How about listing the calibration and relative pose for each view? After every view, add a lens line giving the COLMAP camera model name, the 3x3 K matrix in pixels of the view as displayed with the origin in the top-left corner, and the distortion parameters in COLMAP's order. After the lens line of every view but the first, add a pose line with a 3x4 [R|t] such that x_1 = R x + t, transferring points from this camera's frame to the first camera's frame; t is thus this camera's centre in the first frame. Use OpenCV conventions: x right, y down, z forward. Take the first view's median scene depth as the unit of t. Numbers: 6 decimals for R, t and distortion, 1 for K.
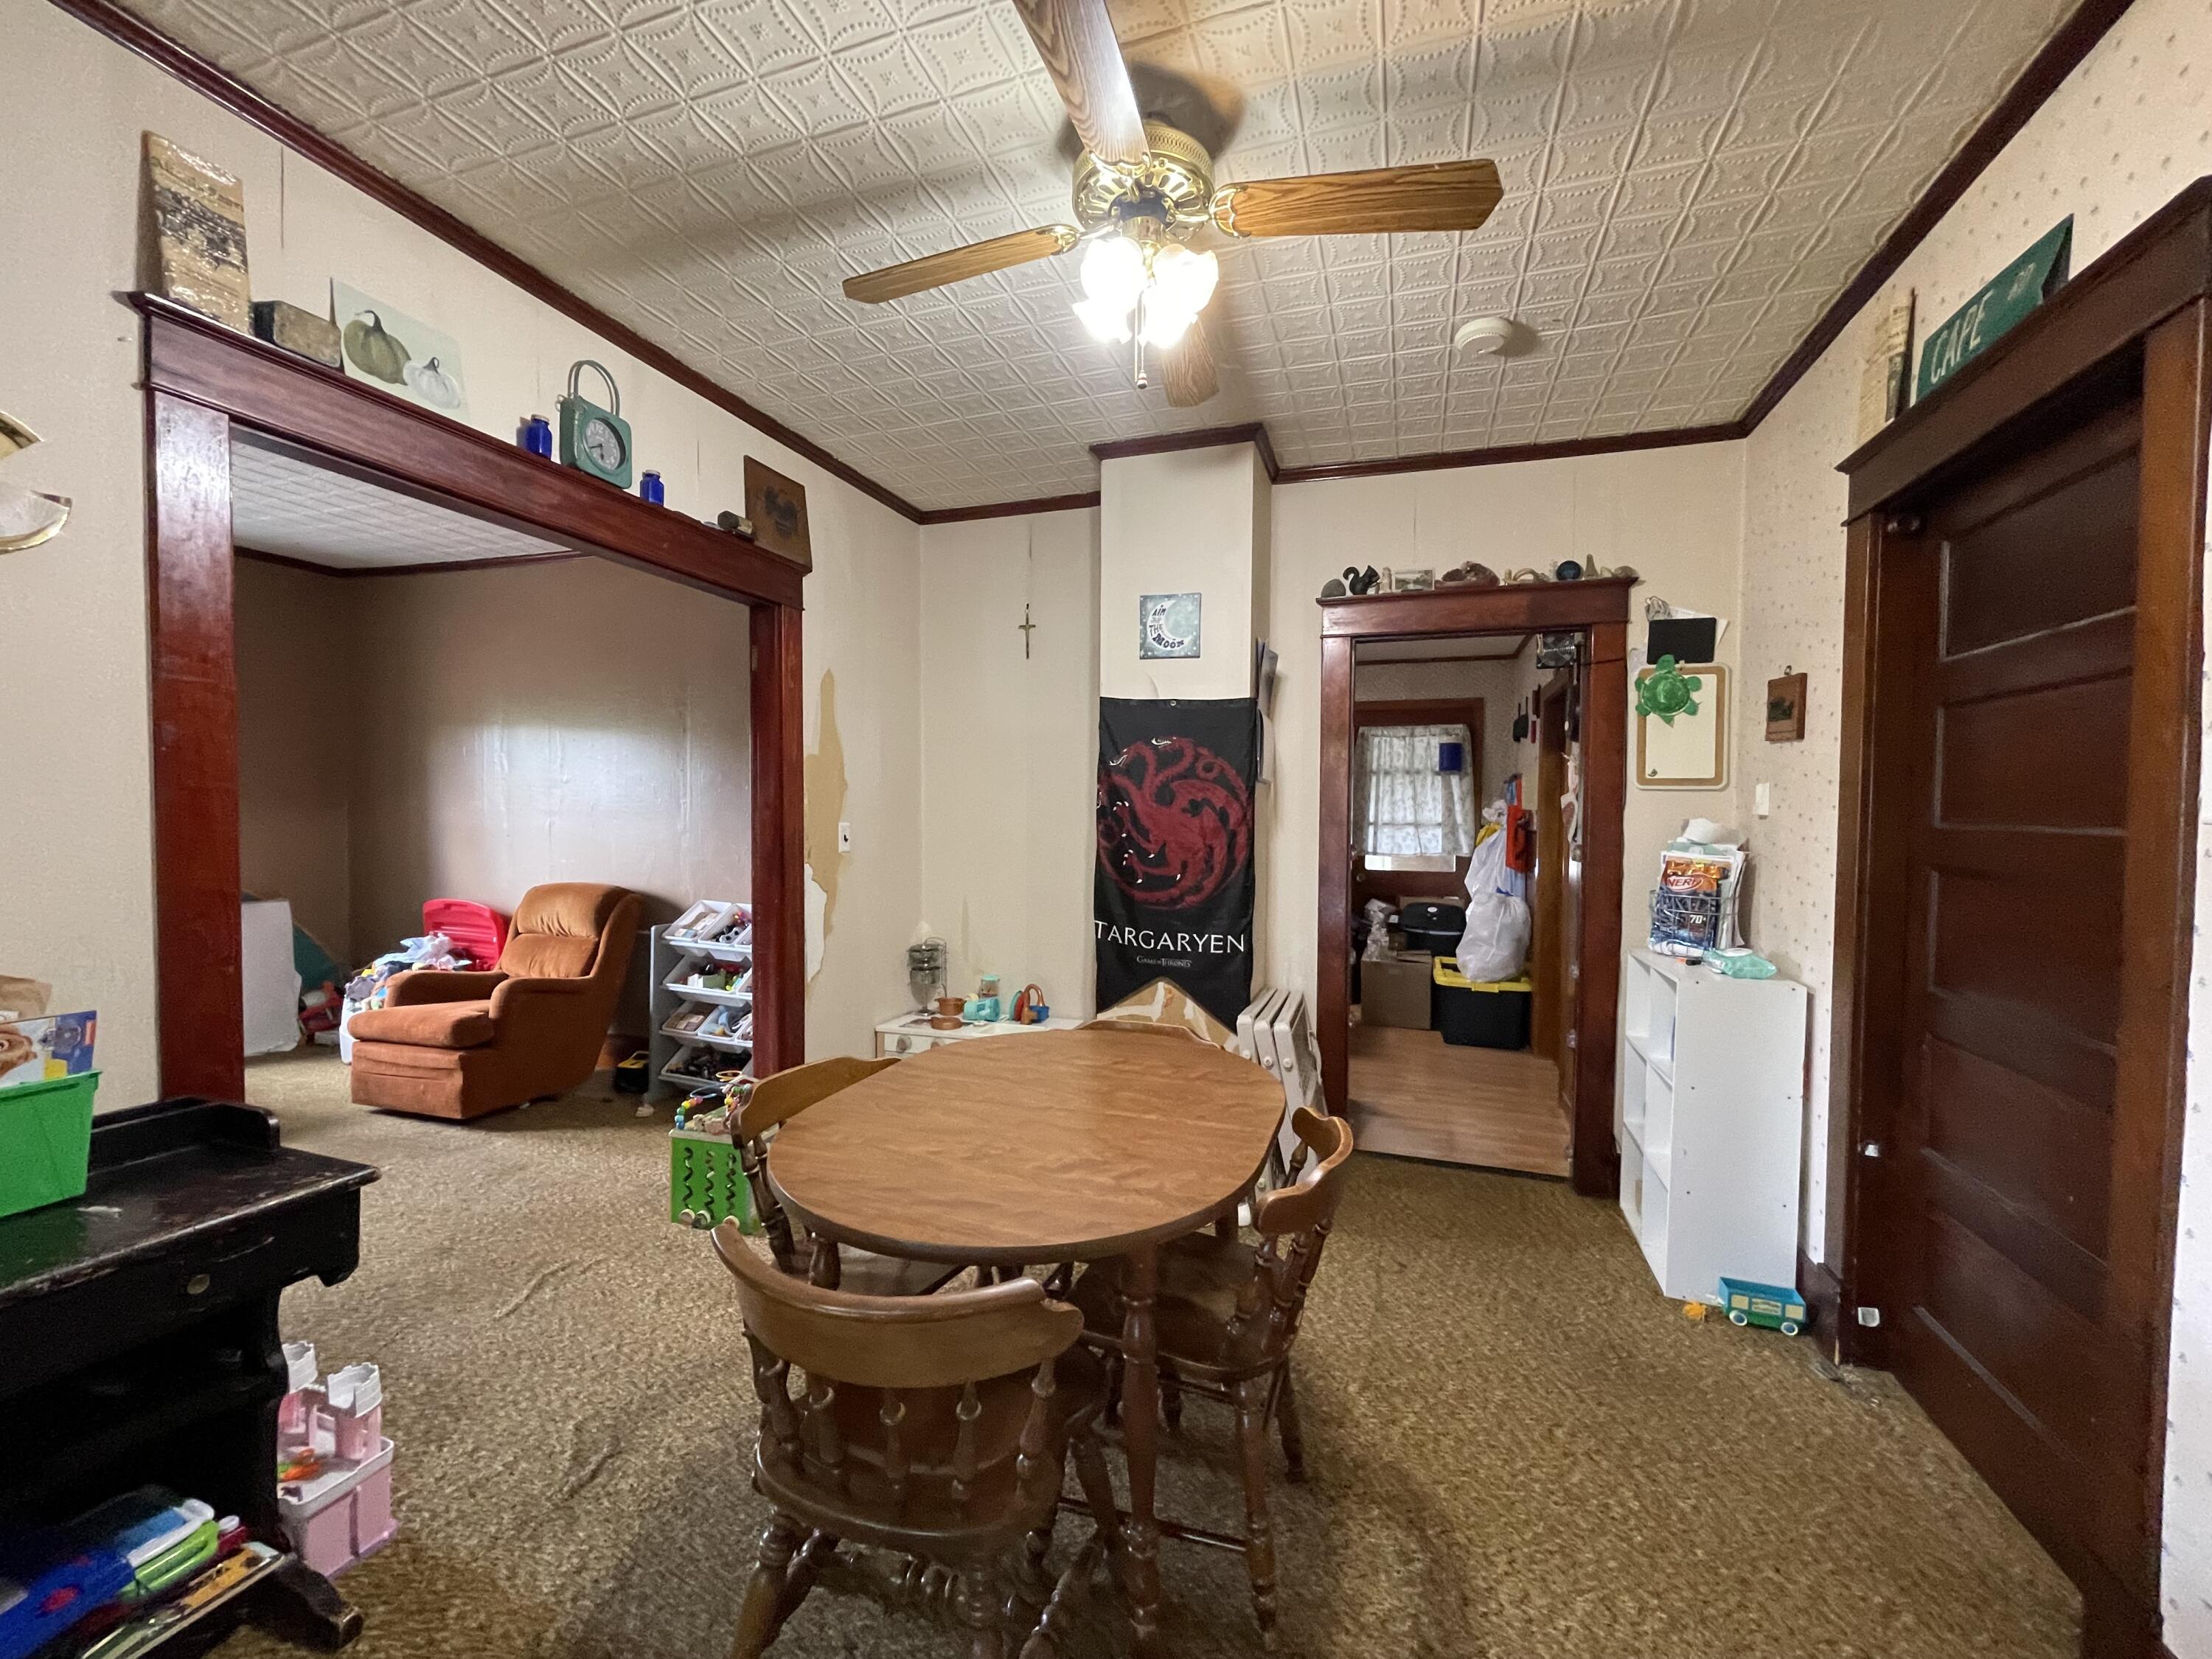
lens RADIAL K [[902.2, 0, 1115.8], [0, 902.2, 827.7], [0, 0, 1]] dist [-0.002651, 0.001079]
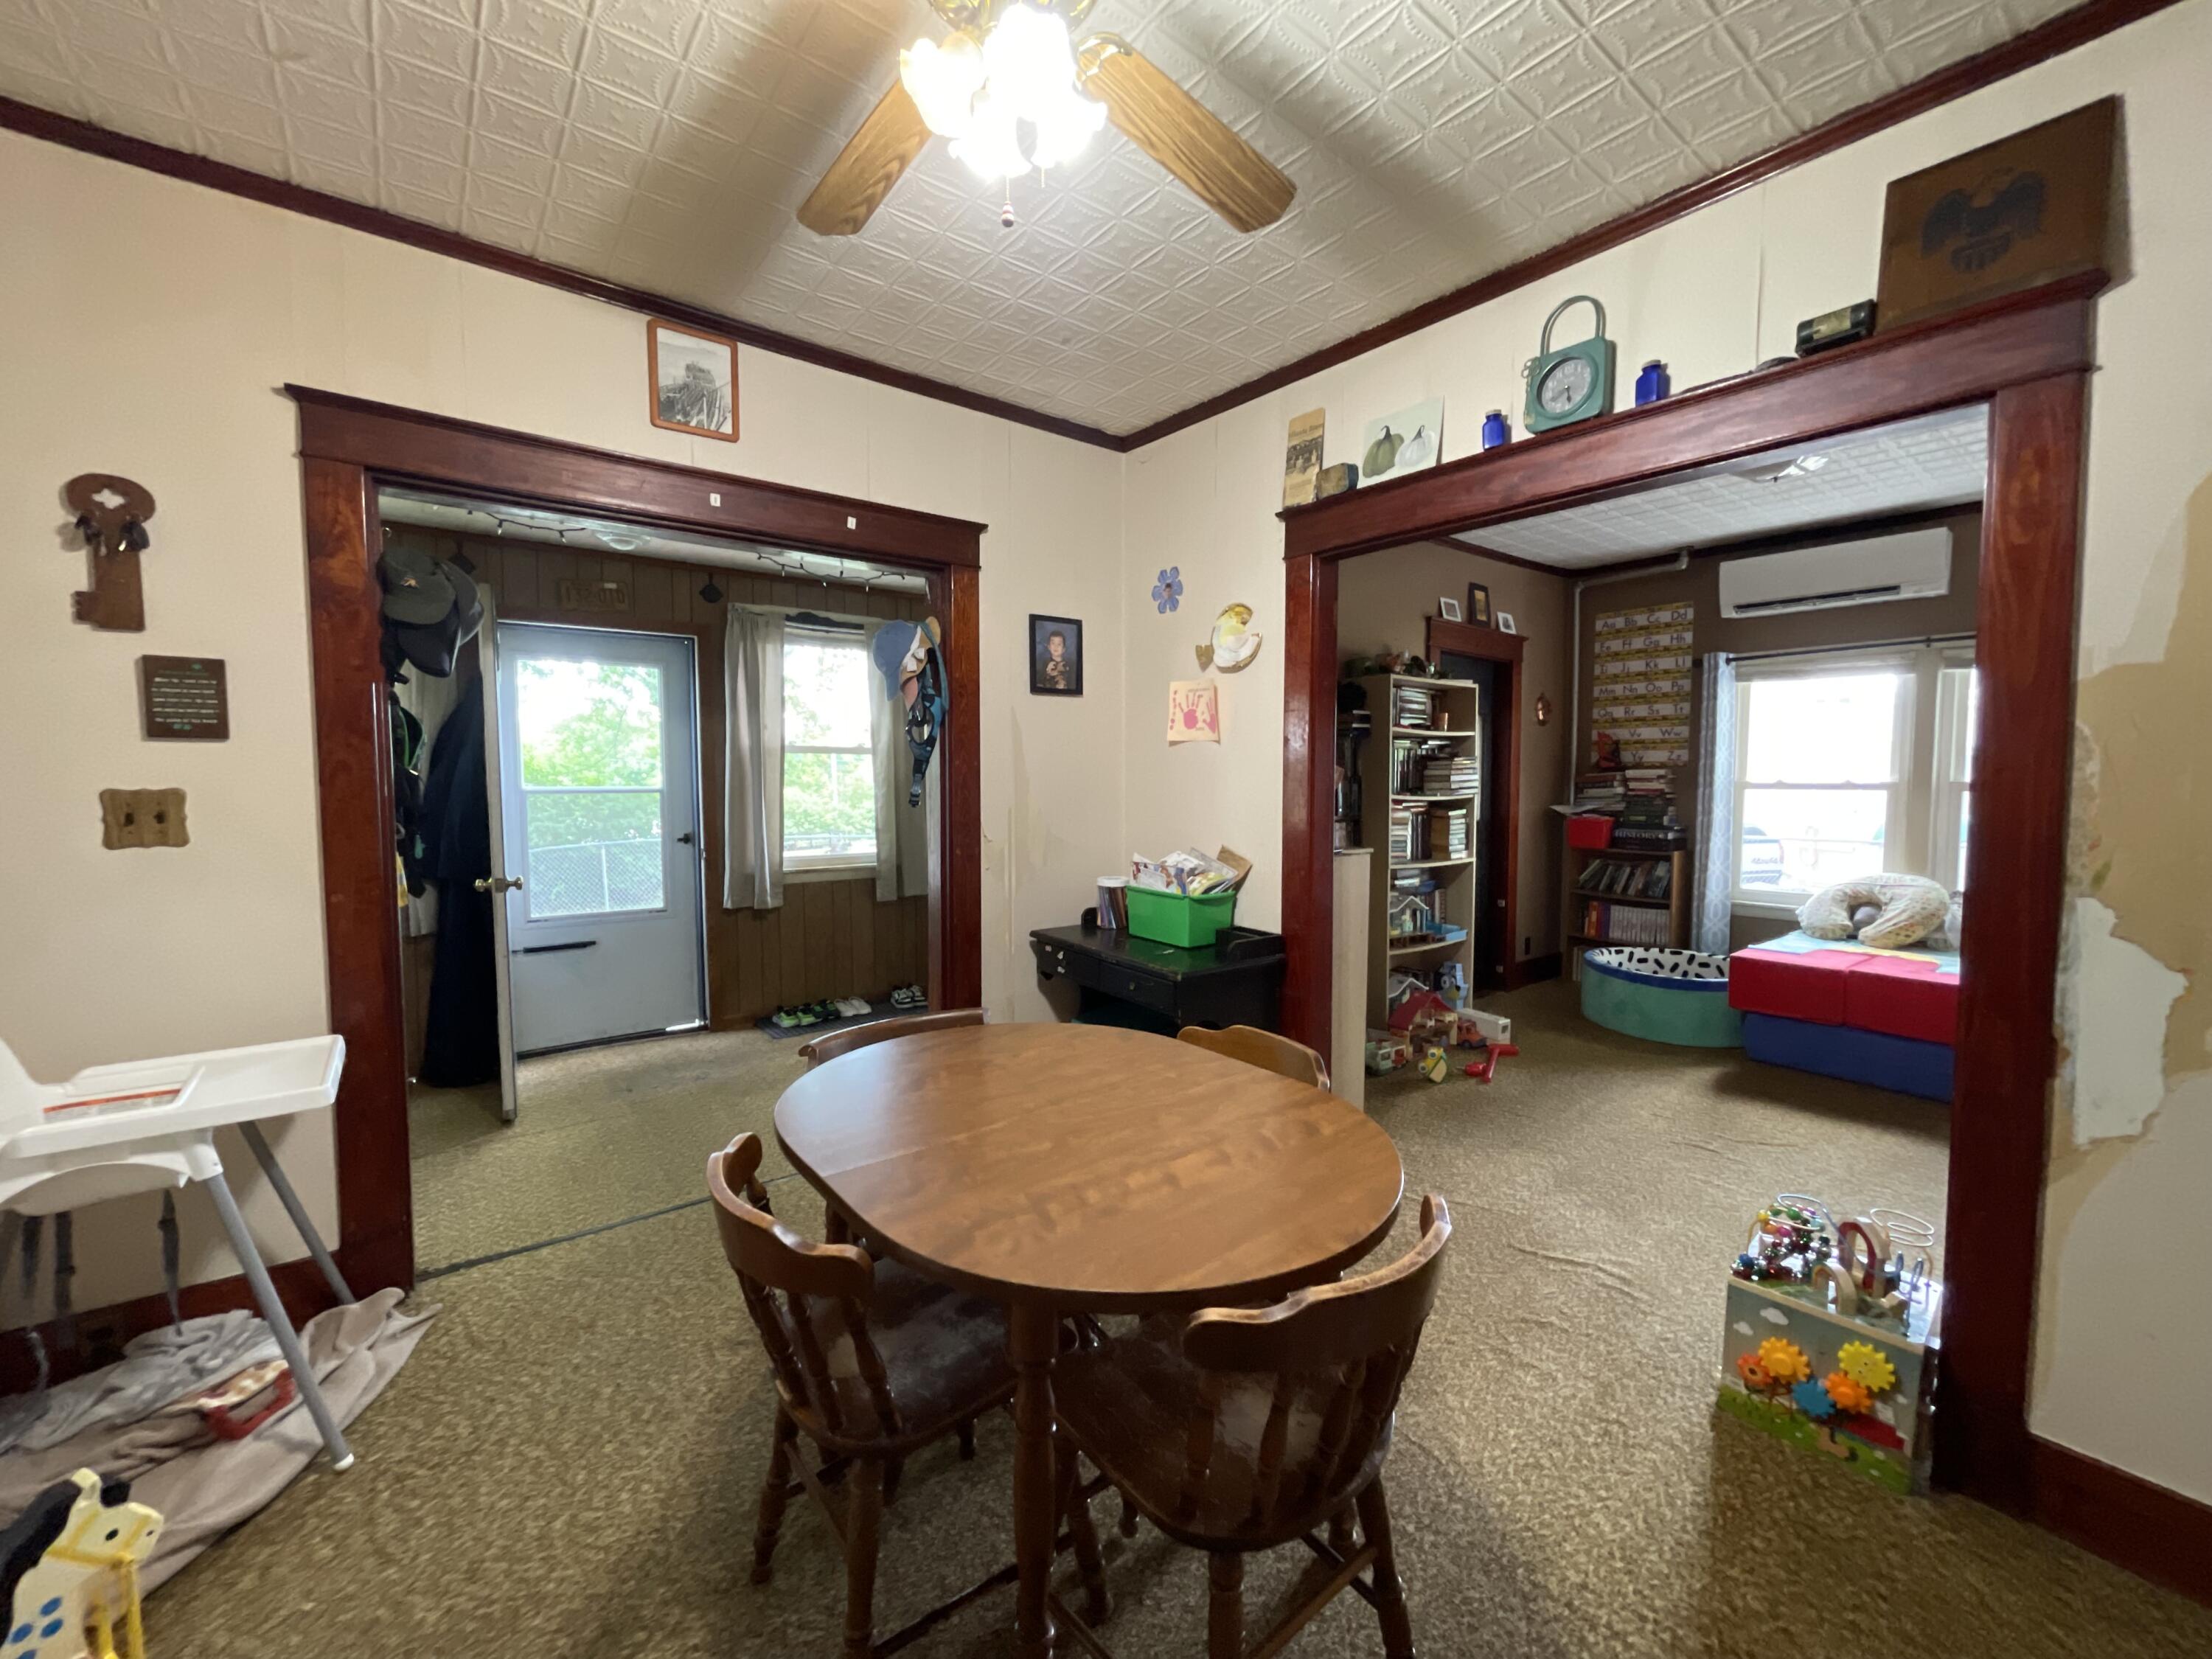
lens RADIAL K [[902.2, 0, 1111.3], [0, 902.2, 834.9], [0, 0, 1]] dist [-0.002651, 0.001079]
pose [[-0.554820, 0.044918, -0.830757, 0.354615], [-0.023817, 0.997275, 0.069828, -0.015043], [0.831629, 0.058528, -0.552239, 0.852335]]
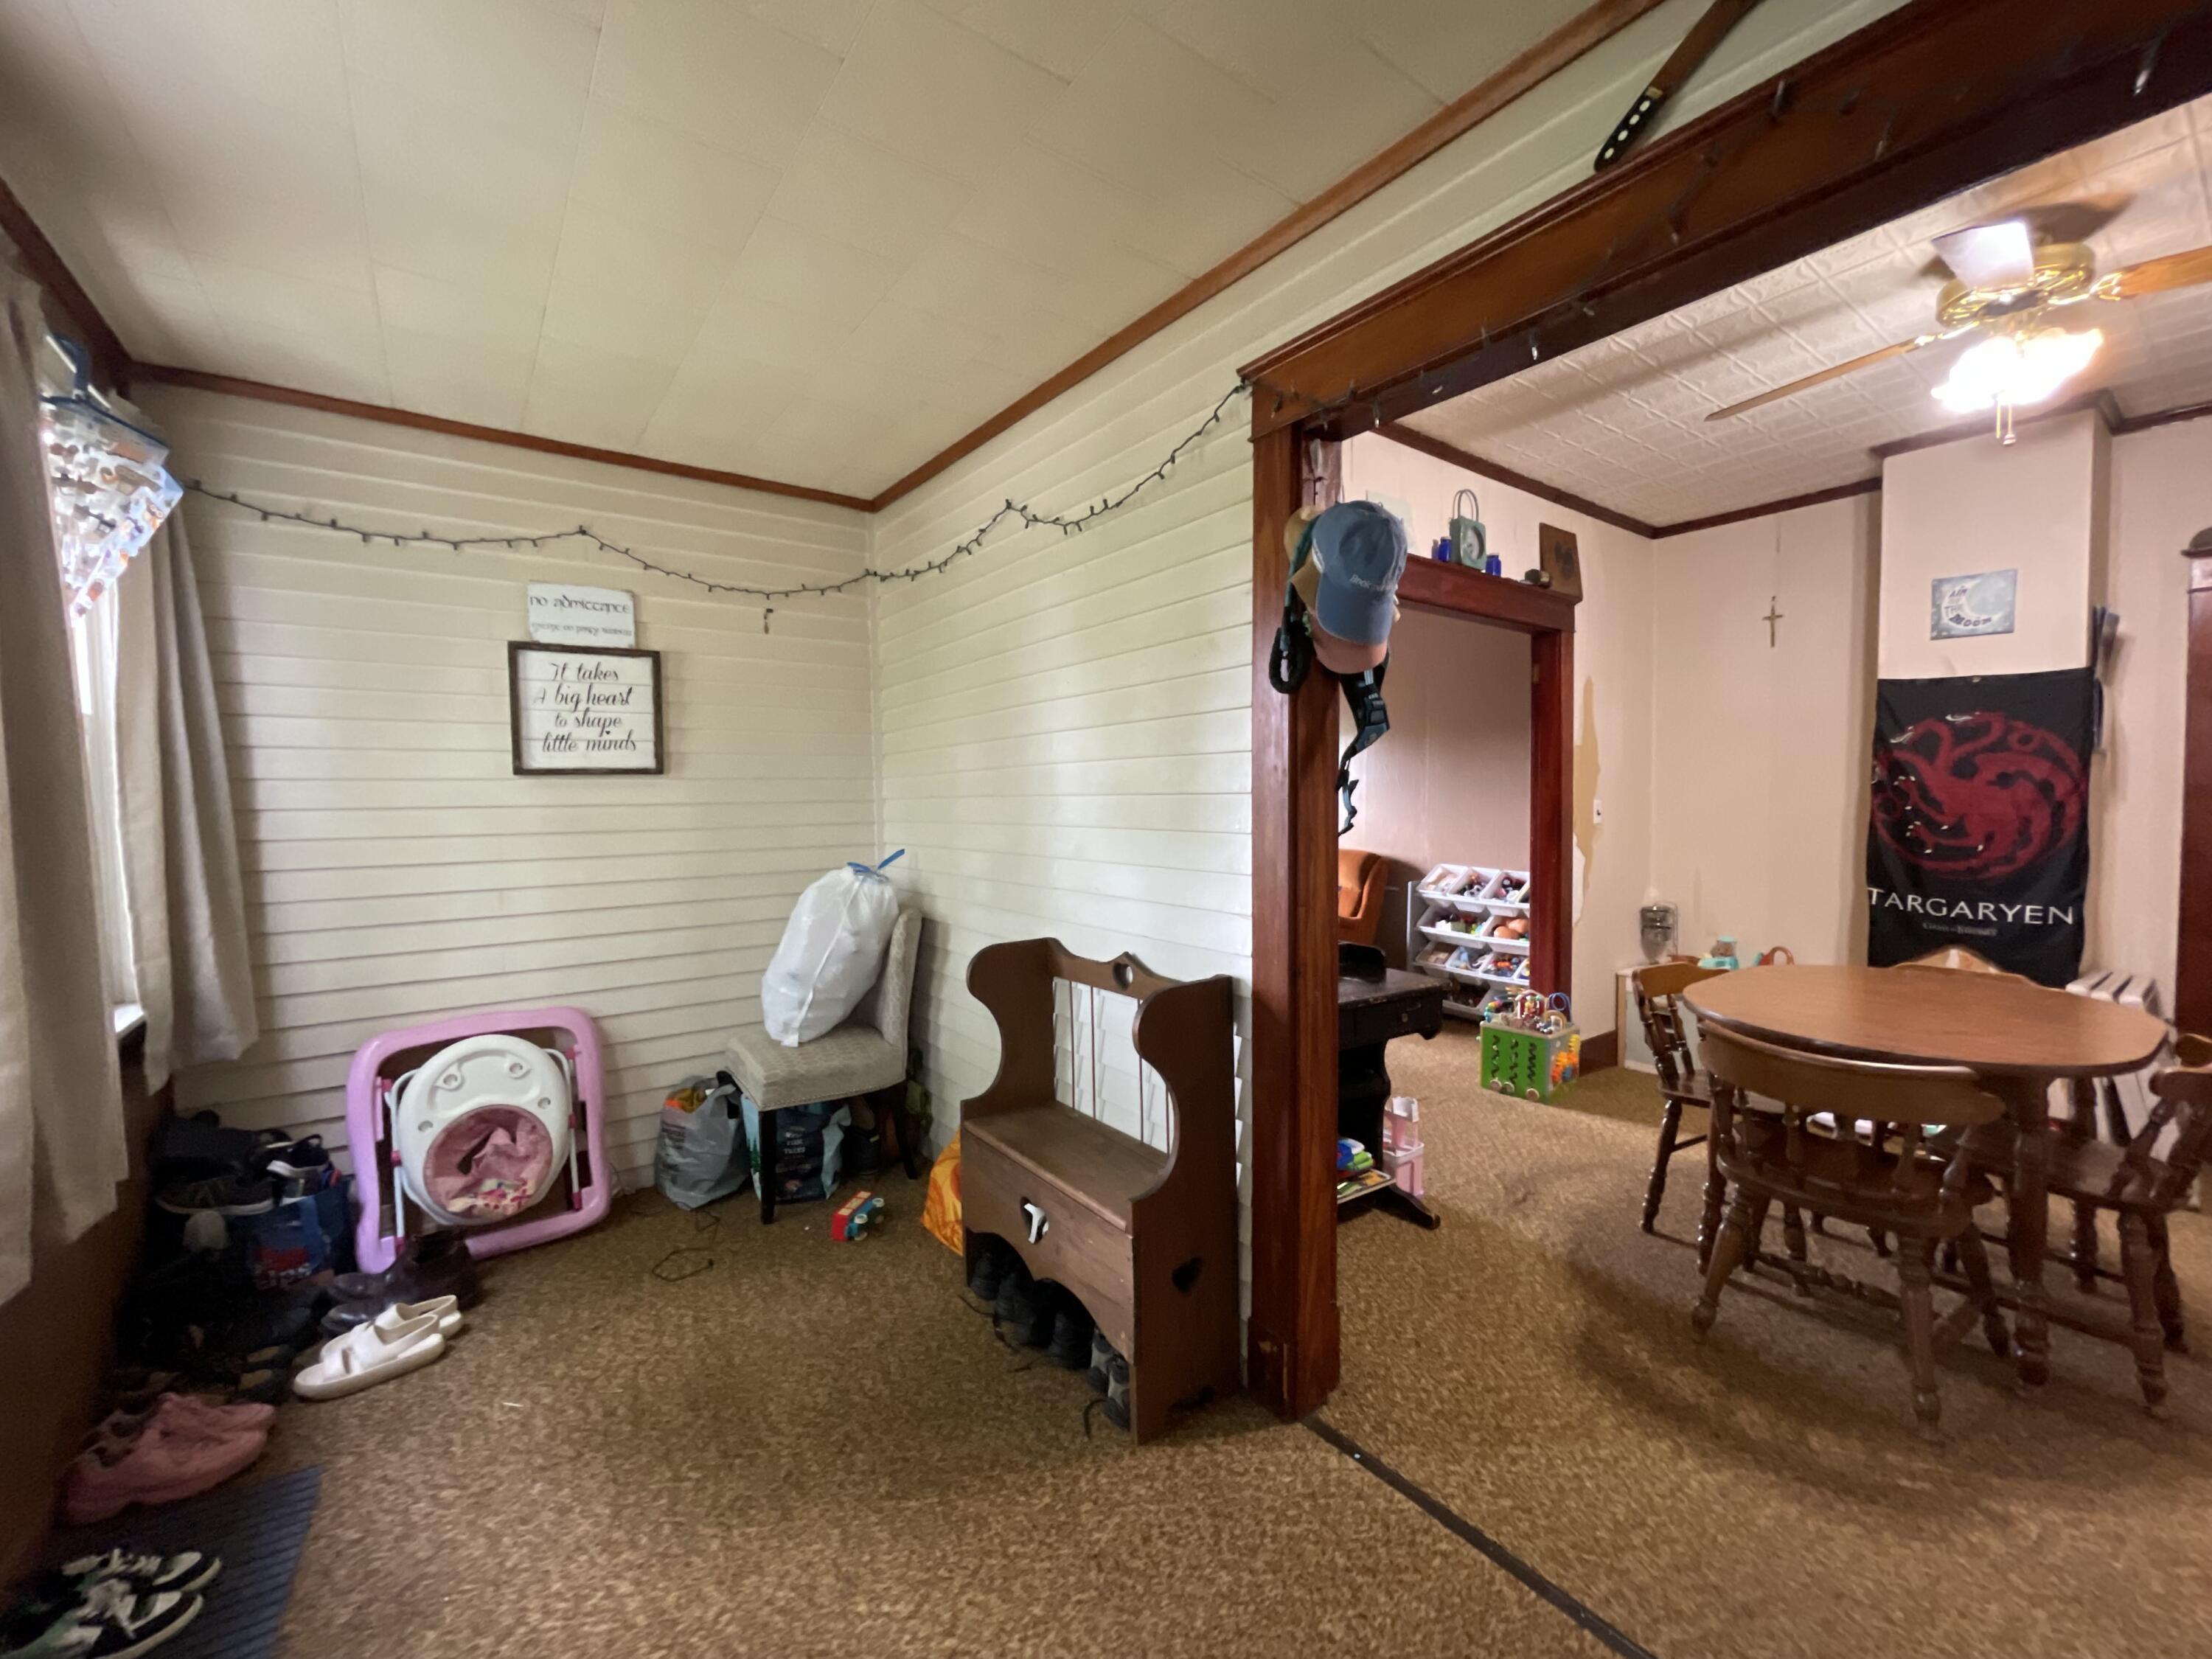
lens RADIAL K [[902.2, 0, 1095.8], [0, 902.2, 829.1], [0, 0, 1]] dist [-0.002651, 0.001079]
pose [[0.810733, 0.006443, -0.585381, -0.148485], [0.002569, 0.999891, 0.014564, 0.015810], [0.585411, -0.013311, 0.810627, -0.428643]]
